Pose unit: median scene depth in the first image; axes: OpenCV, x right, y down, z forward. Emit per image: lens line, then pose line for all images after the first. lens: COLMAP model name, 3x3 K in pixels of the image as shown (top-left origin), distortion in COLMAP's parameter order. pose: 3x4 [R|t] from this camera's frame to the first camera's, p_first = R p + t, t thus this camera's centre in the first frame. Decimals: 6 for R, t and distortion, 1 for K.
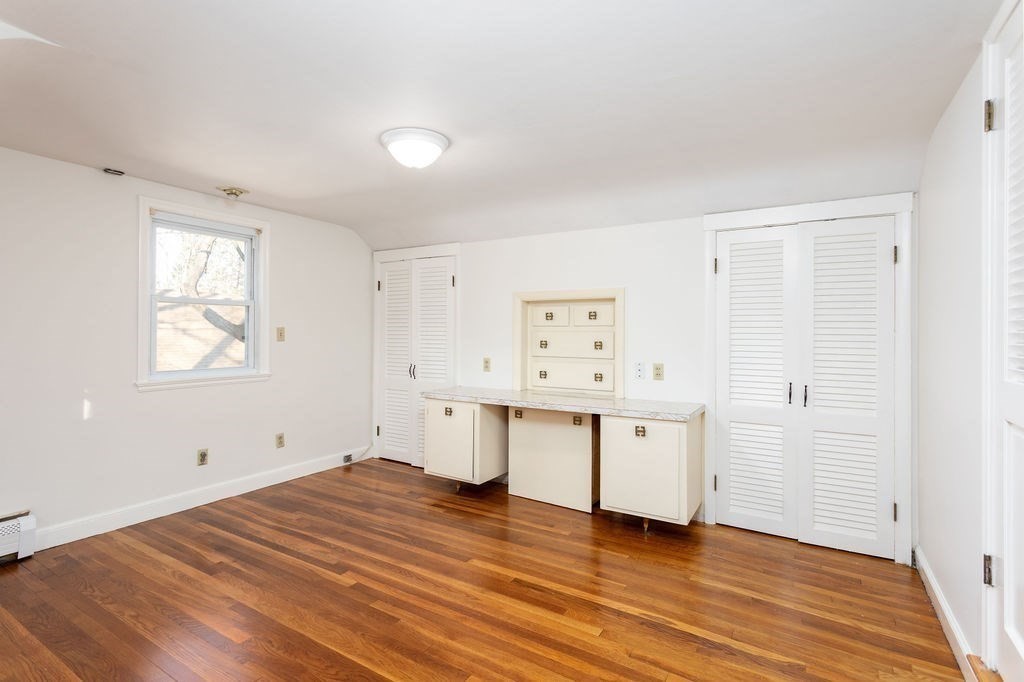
lens RADIAL K [[503.4, 0, 521.6], [0, 503.4, 333.2], [0, 0, 1]] dist [0.005568, 0.000620]
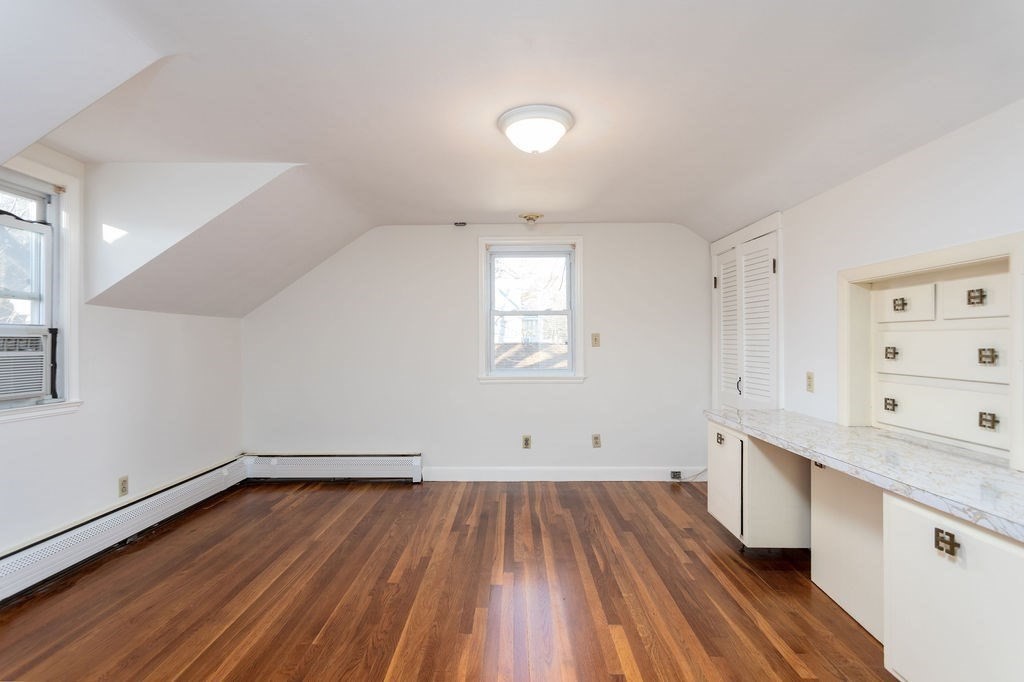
lens RADIAL K [[503.4, 0, 517.4], [0, 503.4, 346.2], [0, 0, 1]] dist [0.005568, 0.000620]
pose [[0.482484, 0.001476, -0.875904, 0.409821], [0.006764, 0.999962, 0.005411, 0.009128], [0.875879, -0.008536, 0.482455, 0.393870]]
